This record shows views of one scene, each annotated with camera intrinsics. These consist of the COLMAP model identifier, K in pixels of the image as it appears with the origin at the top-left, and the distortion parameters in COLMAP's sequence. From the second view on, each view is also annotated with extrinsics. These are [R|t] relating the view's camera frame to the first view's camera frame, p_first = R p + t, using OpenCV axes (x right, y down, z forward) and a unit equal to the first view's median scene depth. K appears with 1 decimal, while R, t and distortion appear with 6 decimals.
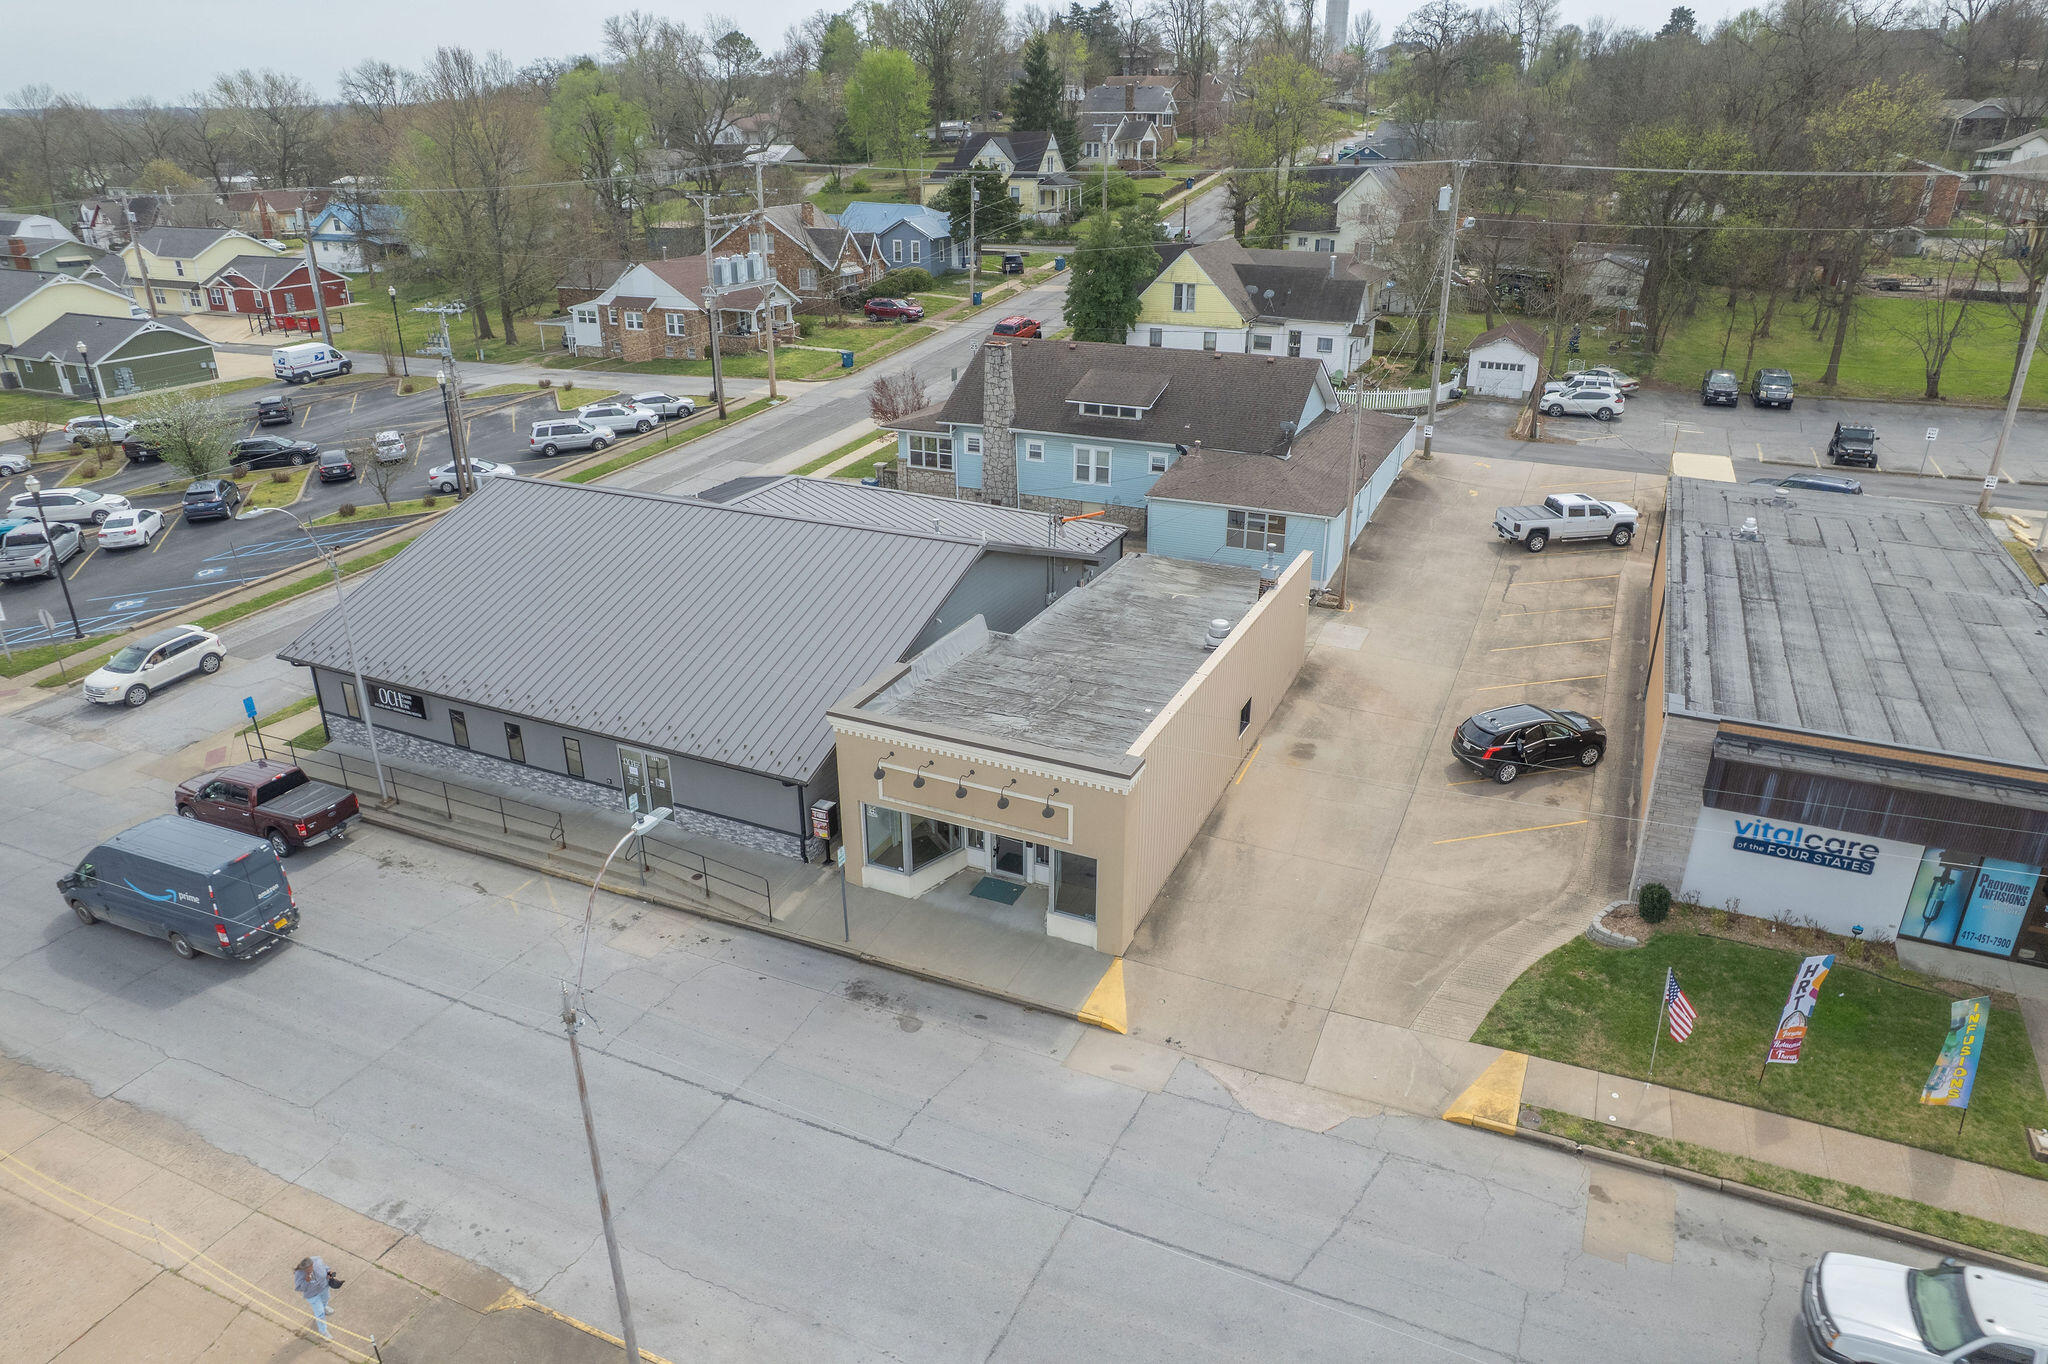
lens RADIAL K [[1312.7, 0, 1020.0], [0, 1312.7, 675.4], [0, 0, 1]] dist [-0.078581, 0.070852]
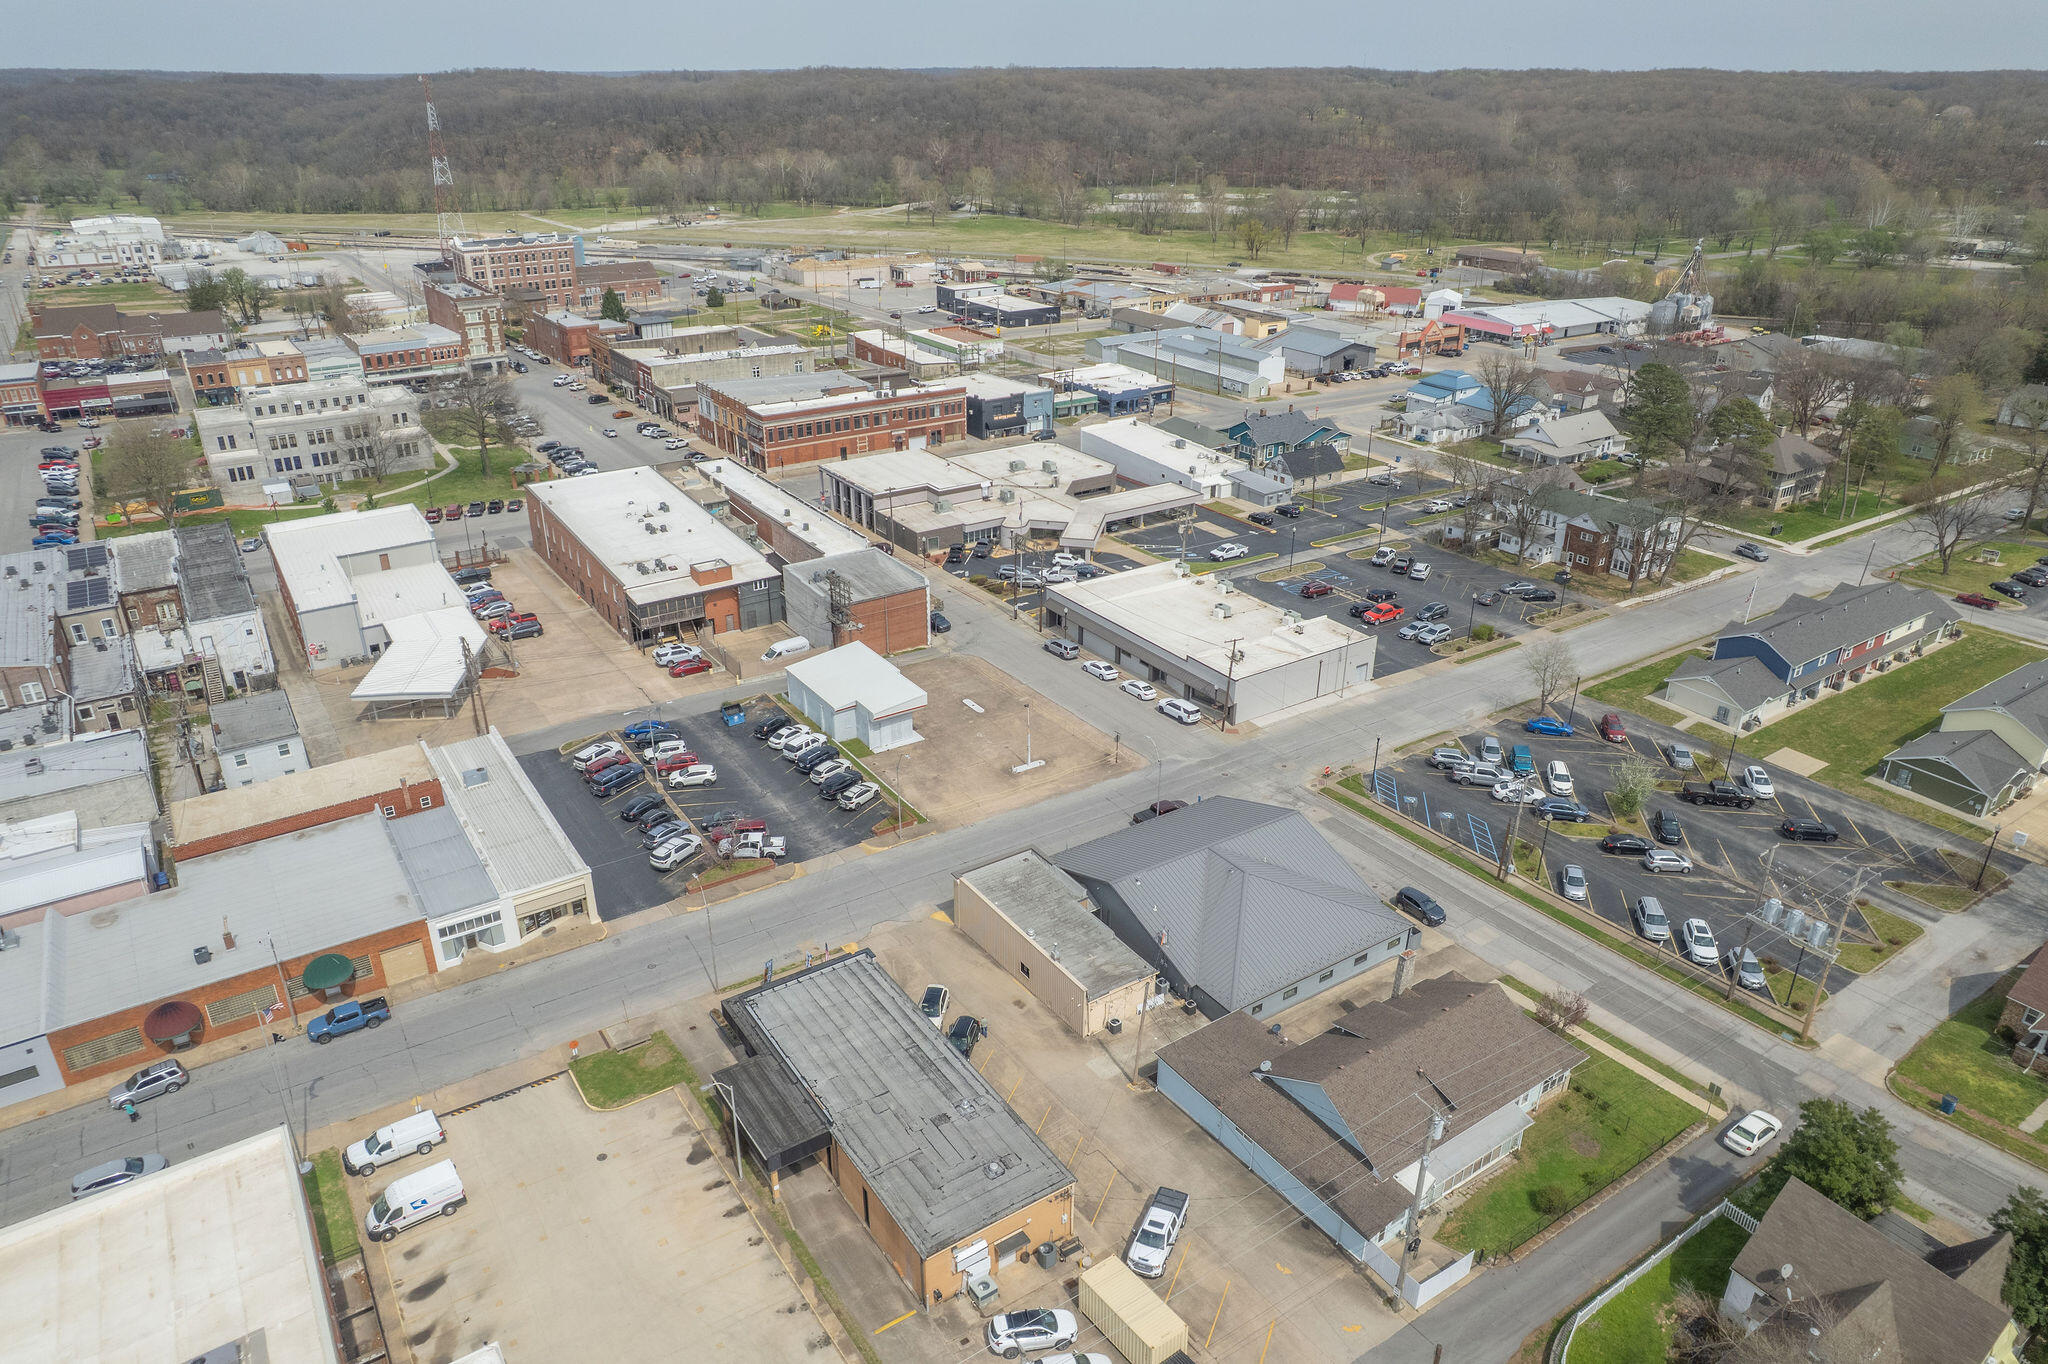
lens RADIAL K [[1329.8, 0, 1015.5], [0, 1329.8, 668.1], [0, 0, 1]] dist [-0.049299, -0.000791]
pose [[-0.523900, 0.355452, -0.774069, 1.781594], [-0.336625, 0.748386, 0.571491, -1.696752], [0.782440, 0.559975, -0.272426, 1.230156]]
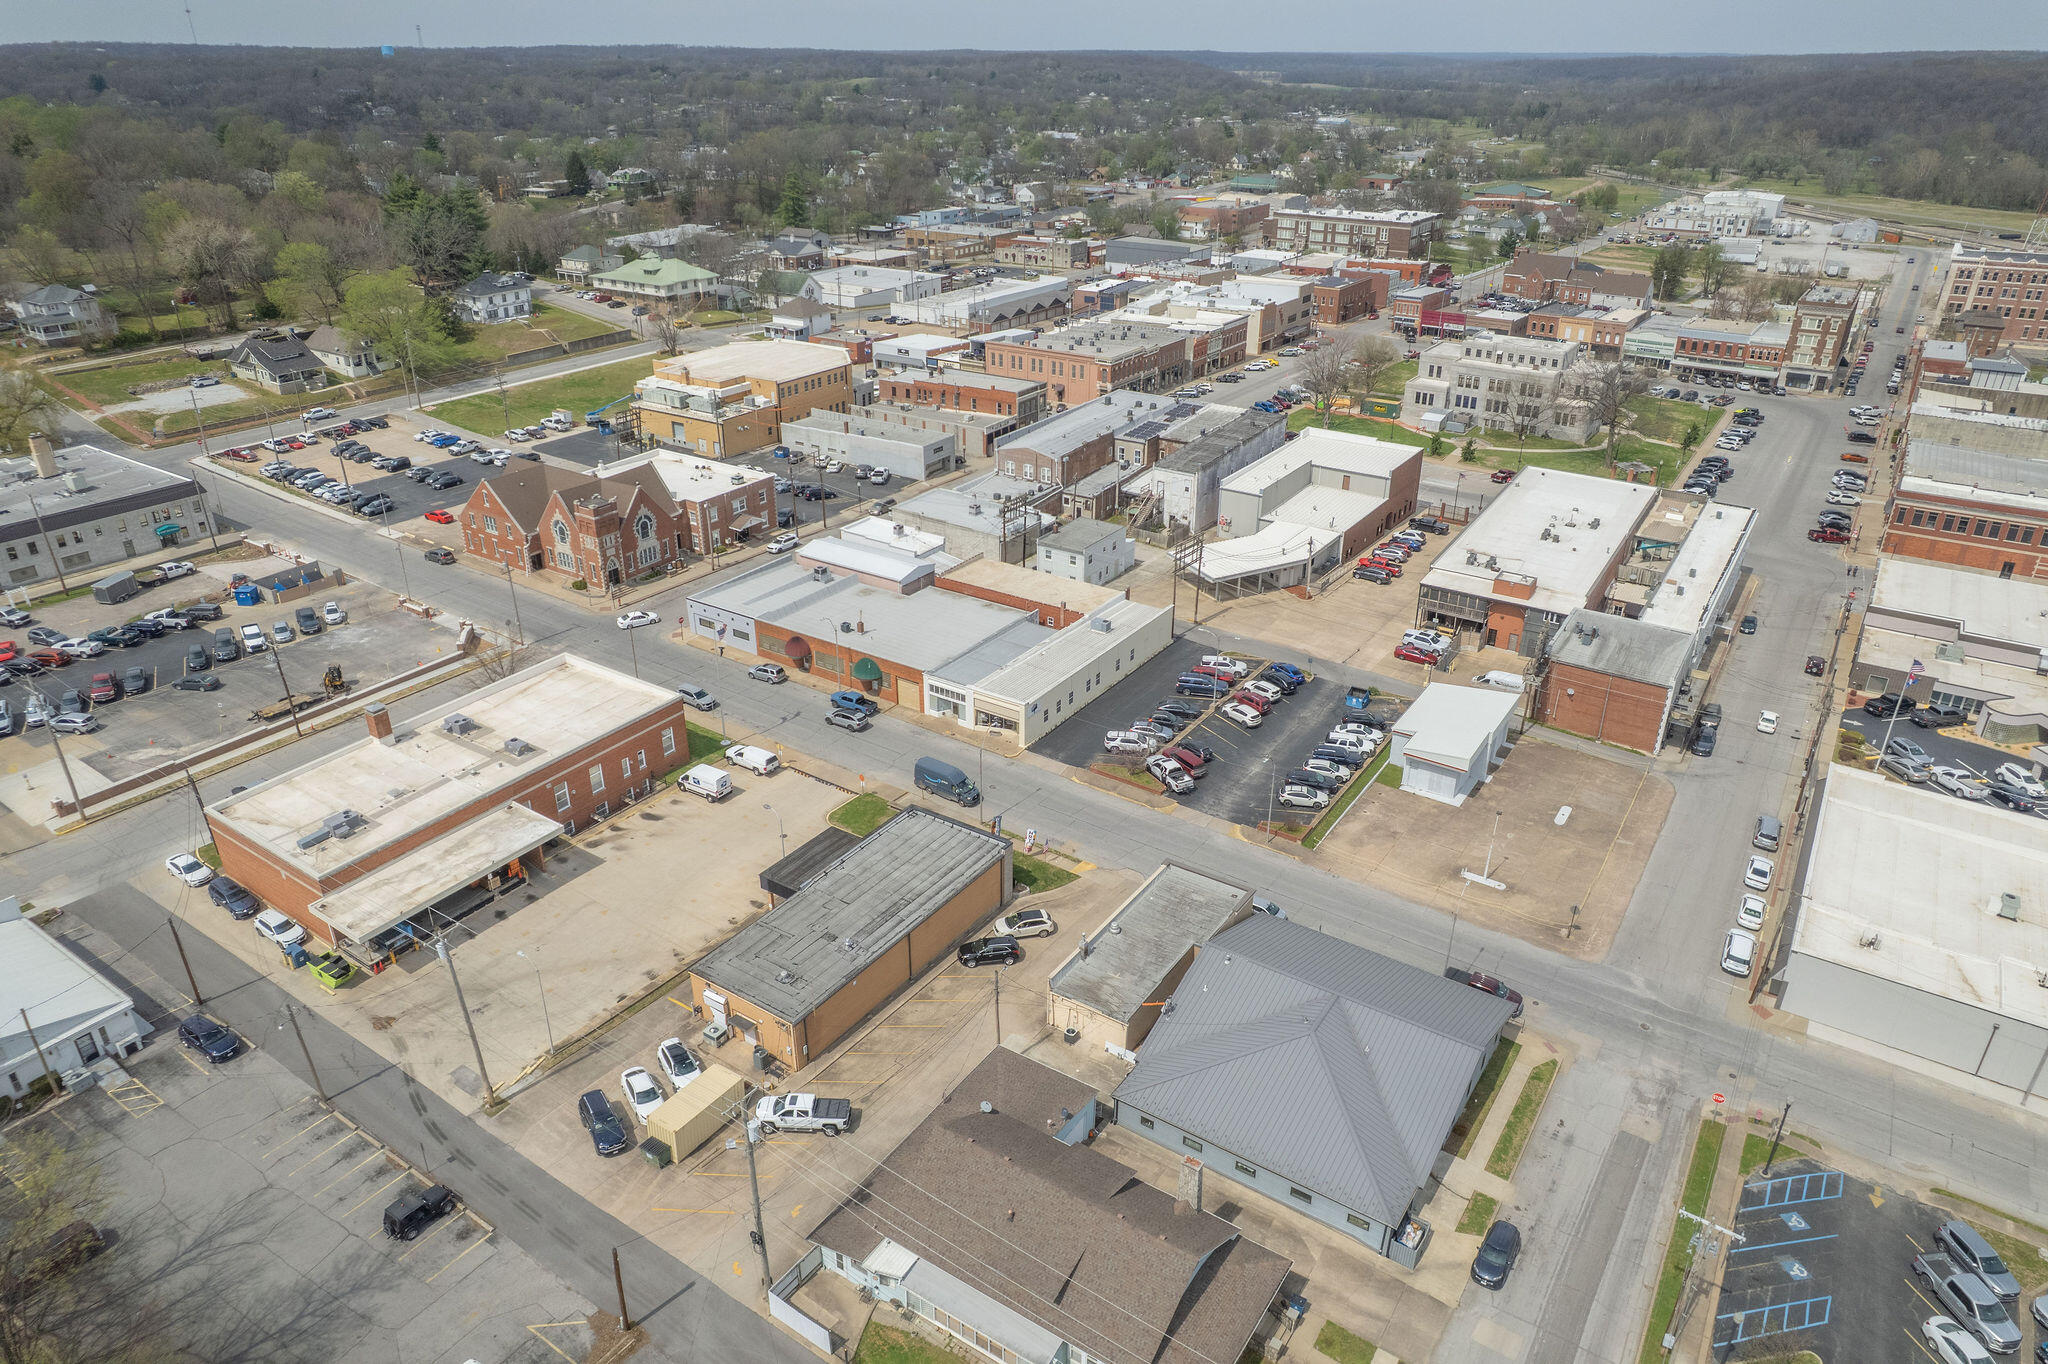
lens RADIAL K [[1312.7, 0, 1020.0], [0, 1312.7, 675.4], [0, 0, 1]] dist [-0.078581, 0.070852]
pose [[-0.987171, -0.067130, 0.144871, -0.004131], [0.065607, 0.656652, 0.751335, -2.044385], [-0.145567, 0.751200, -0.643823, 2.042620]]
